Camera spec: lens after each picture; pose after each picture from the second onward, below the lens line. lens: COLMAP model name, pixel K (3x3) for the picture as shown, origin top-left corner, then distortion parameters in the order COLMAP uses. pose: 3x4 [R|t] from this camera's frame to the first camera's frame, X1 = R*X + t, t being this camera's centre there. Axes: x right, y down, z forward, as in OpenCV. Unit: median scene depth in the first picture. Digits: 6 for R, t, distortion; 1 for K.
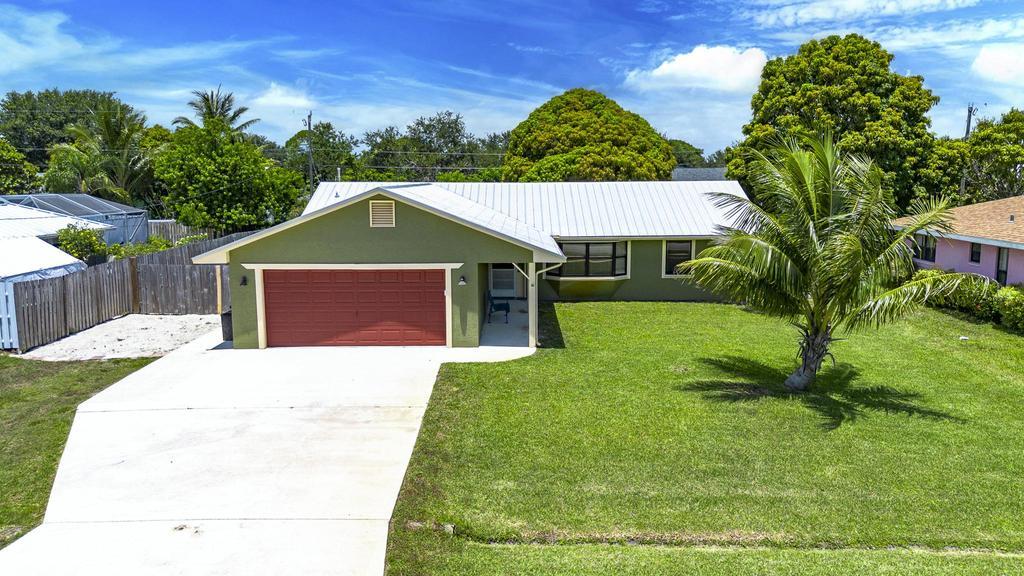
lens RADIAL K [[750.5, 0, 514.7], [0, 750.5, 286.1], [0, 0, 1]] dist [0.070048, -0.069665]
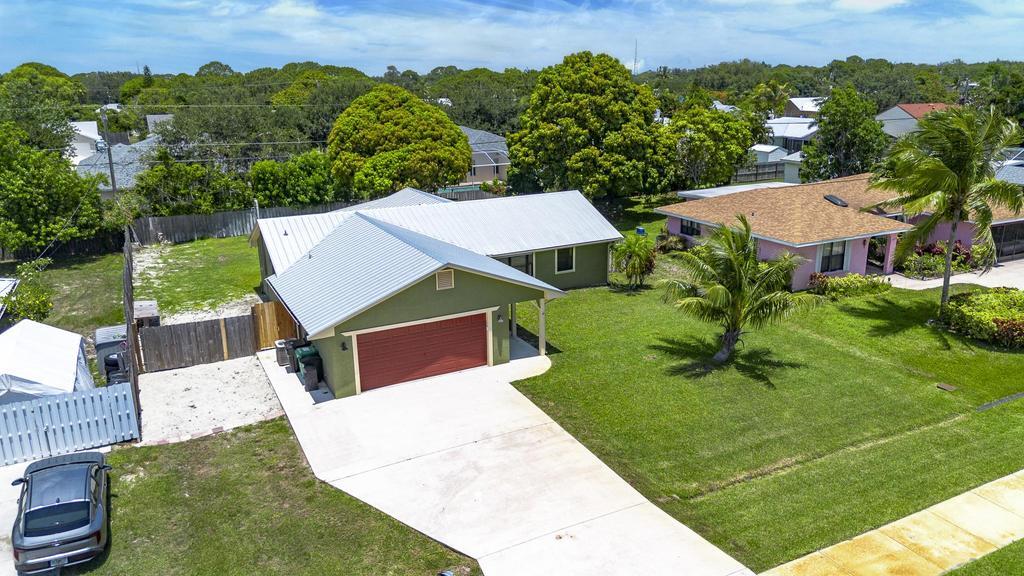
lens RADIAL K [[726.7, 0, 513.6], [0, 726.7, 286.6], [0, 0, 1]] dist [0.065583, -0.061254]
pose [[0.886518, -0.136451, 0.442116, -0.617327], [0.077819, 0.985886, 0.148234, -0.256524], [-0.456102, -0.097007, 0.884624, -0.186330]]
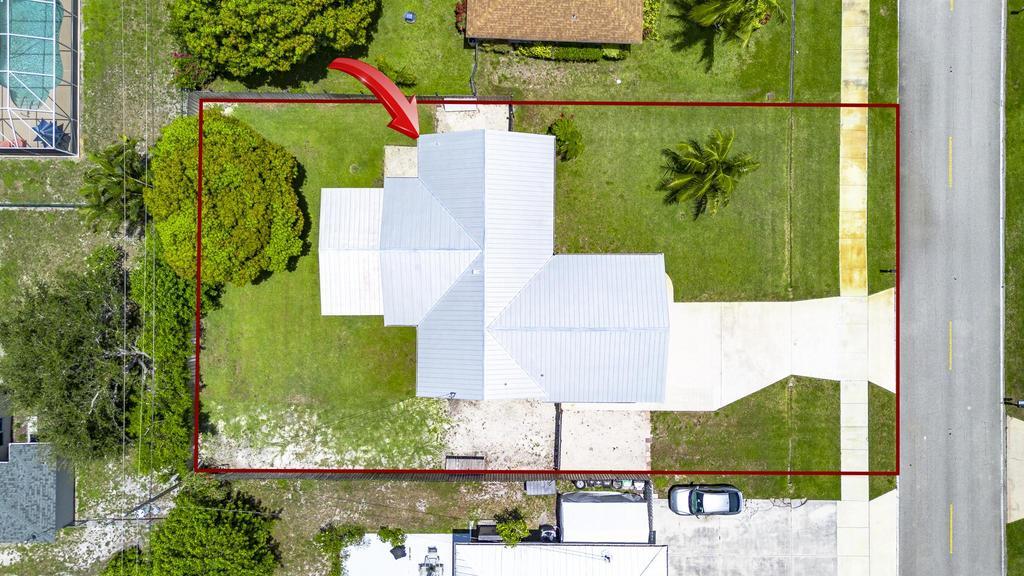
lens RADIAL K [[726.7, 0, 513.6], [0, 726.7, 286.6], [0, 0, 1]] dist [0.065583, -0.061254]
pose [[-0.001346, -0.999963, 0.008462, -0.057564], [0.145455, 0.008176, 0.989331, -2.382307], [-0.989364, 0.002563, 0.145439, 1.092247]]
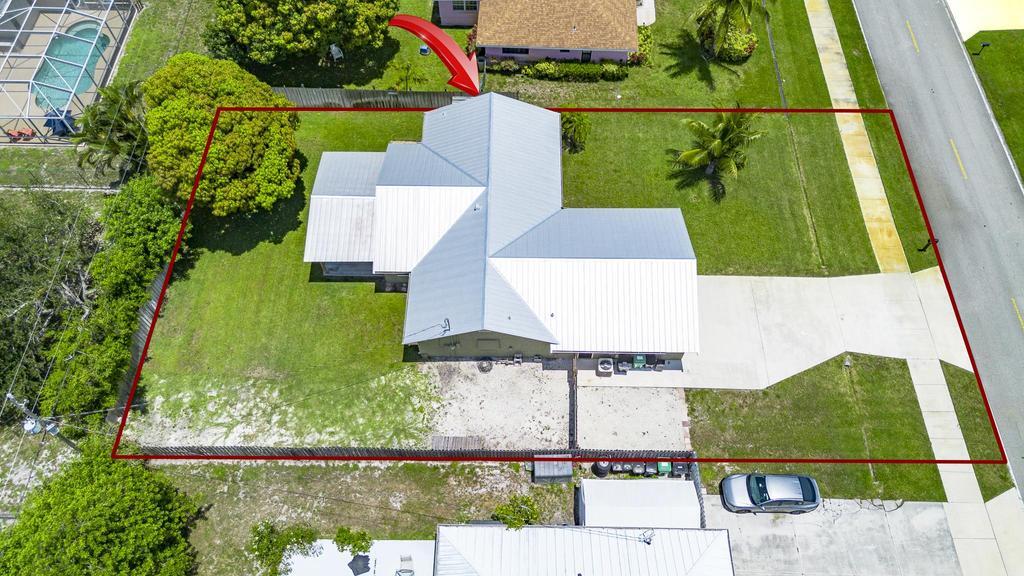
lens RADIAL K [[726.7, 0, 513.6], [0, 726.7, 286.6], [0, 0, 1]] dist [0.065583, -0.061254]
pose [[0.004651, -0.860825, 0.508879, -1.231513], [0.142412, 0.504268, 0.851723, -1.822612], [-0.989797, 0.068509, 0.124937, 1.189827]]
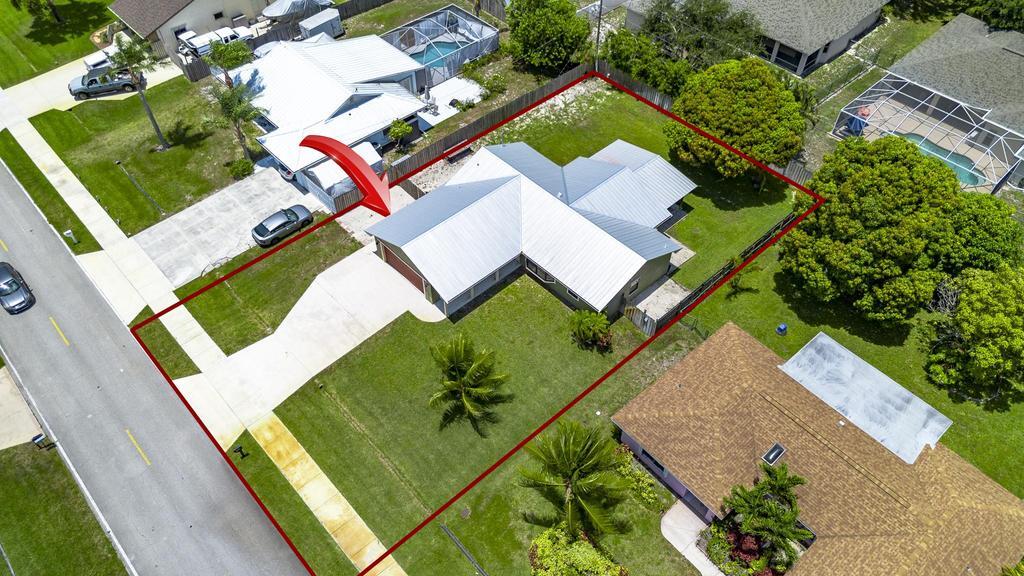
lens RADIAL K [[726.7, 0, 513.6], [0, 726.7, 286.6], [0, 0, 1]] dist [0.065583, -0.061254]
pose [[0.686831, 0.550940, -0.474055, 1.330651], [-0.111007, 0.724098, 0.680706, -1.744083], [0.718290, -0.414907, 0.558491, -0.207899]]
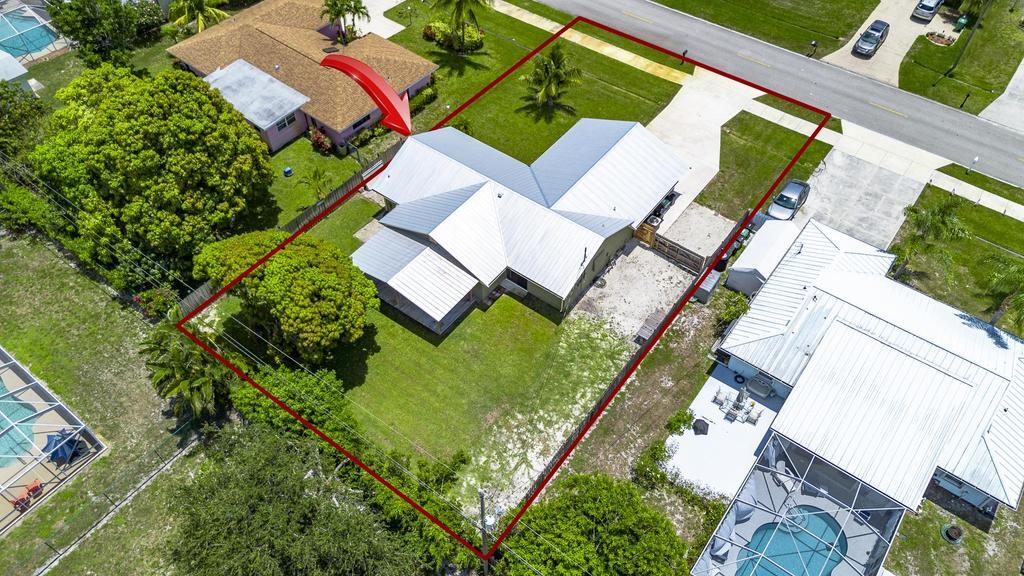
lens RADIAL K [[726.7, 0, 513.6], [0, 726.7, 286.6], [0, 0, 1]] dist [0.065583, -0.061254]
pose [[-0.802536, -0.459706, 0.380273, -1.093723], [0.084388, 0.543519, 0.835144, -2.057461], [-0.590606, 0.702323, -0.397400, 2.689571]]
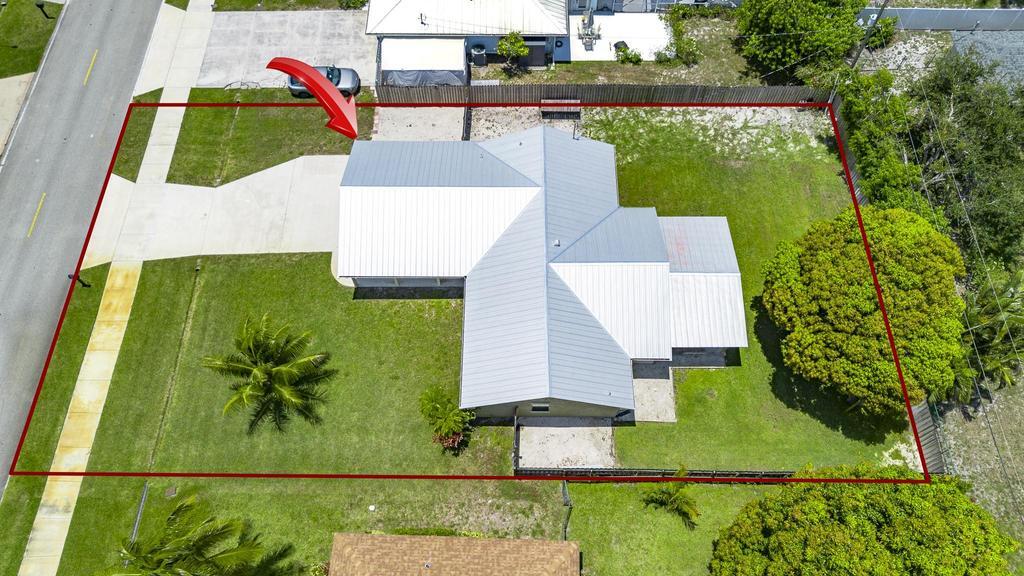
lens RADIAL K [[726.7, 0, 513.6], [0, 726.7, 286.6], [0, 0, 1]] dist [0.065583, -0.061254]
pose [[0.003833, 0.883261, -0.468866, 1.016470], [-0.144318, 0.464450, 0.873761, -1.822461], [0.989524, 0.064317, 0.129251, 1.176076]]
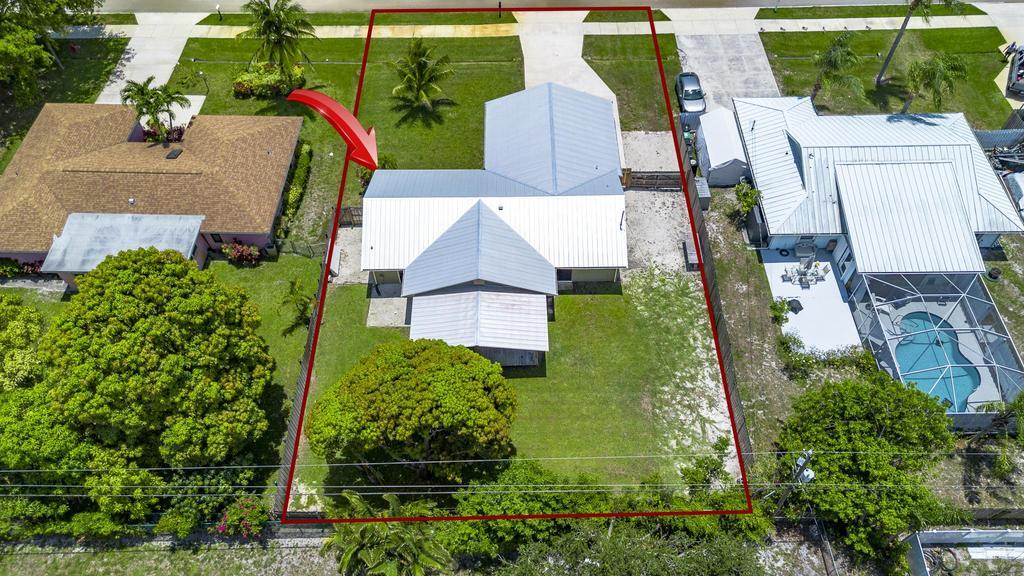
lens RADIAL K [[726.7, 0, 513.6], [0, 726.7, 286.6], [0, 0, 1]] dist [0.065583, -0.061254]
pose [[-0.999862, 0.016561, 0.001285, -0.032749], [0.008937, 0.471129, 0.882019, -2.105180], [0.014002, 0.881909, -0.471212, 2.838795]]
